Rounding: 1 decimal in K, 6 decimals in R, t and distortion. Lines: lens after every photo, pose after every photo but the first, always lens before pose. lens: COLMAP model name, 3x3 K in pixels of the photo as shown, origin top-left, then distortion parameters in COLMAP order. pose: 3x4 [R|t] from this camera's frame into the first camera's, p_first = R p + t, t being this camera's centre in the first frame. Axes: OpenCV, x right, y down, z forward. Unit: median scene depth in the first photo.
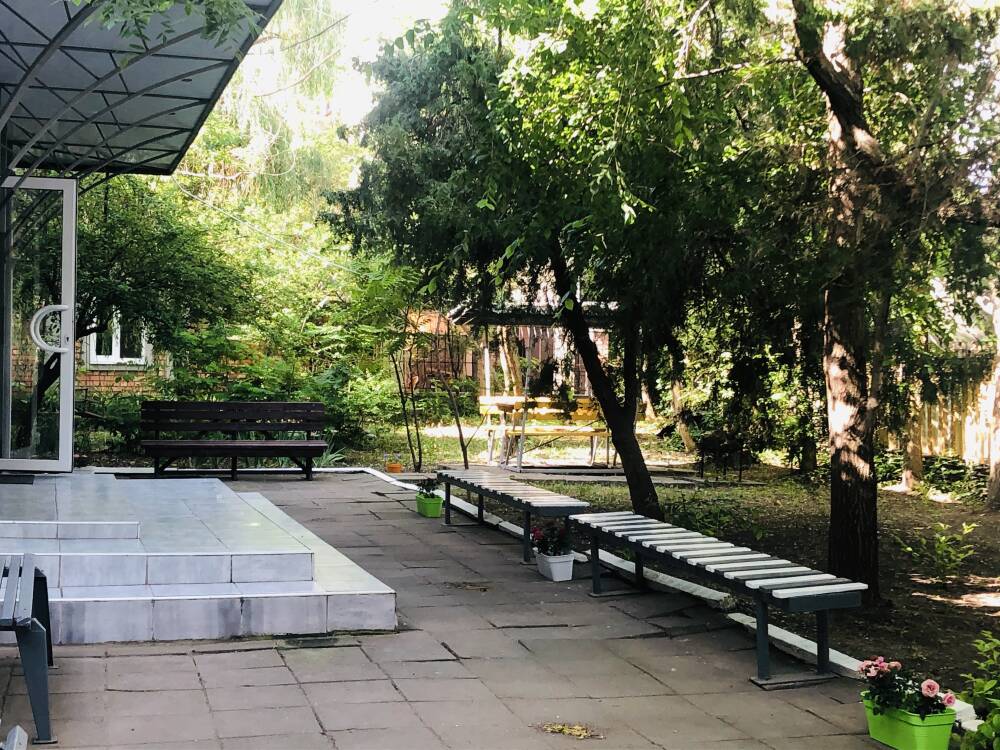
lens RADIAL K [[1555.3, 0, 500.0], [0, 1555.3, 375.0], [0, 0, 1]] dist [0.222810, -0.947981]
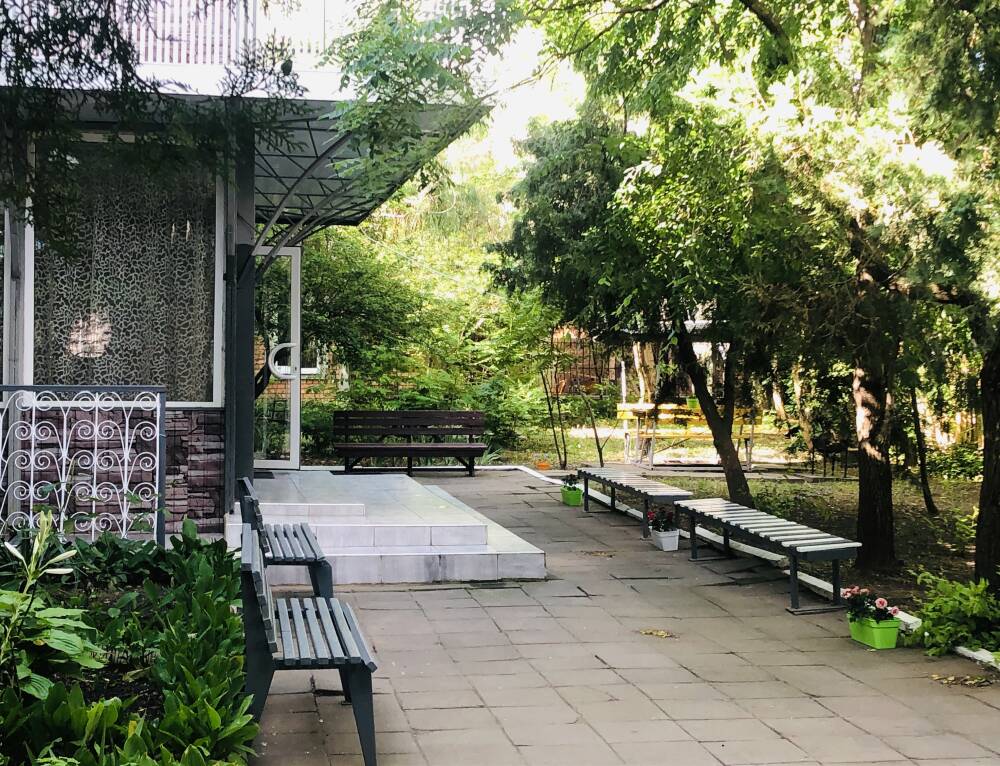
lens RADIAL K [[1579.5, 0, 500.0], [0, 1579.5, 383.0], [0, 0, 1]] dist [0.169791, -0.056339]
pose [[0.995464, -0.008456, -0.094766, 0.017917], [0.009134, 0.999936, 0.006728, -0.015331], [0.094703, -0.007563, 0.995477, -0.257095]]
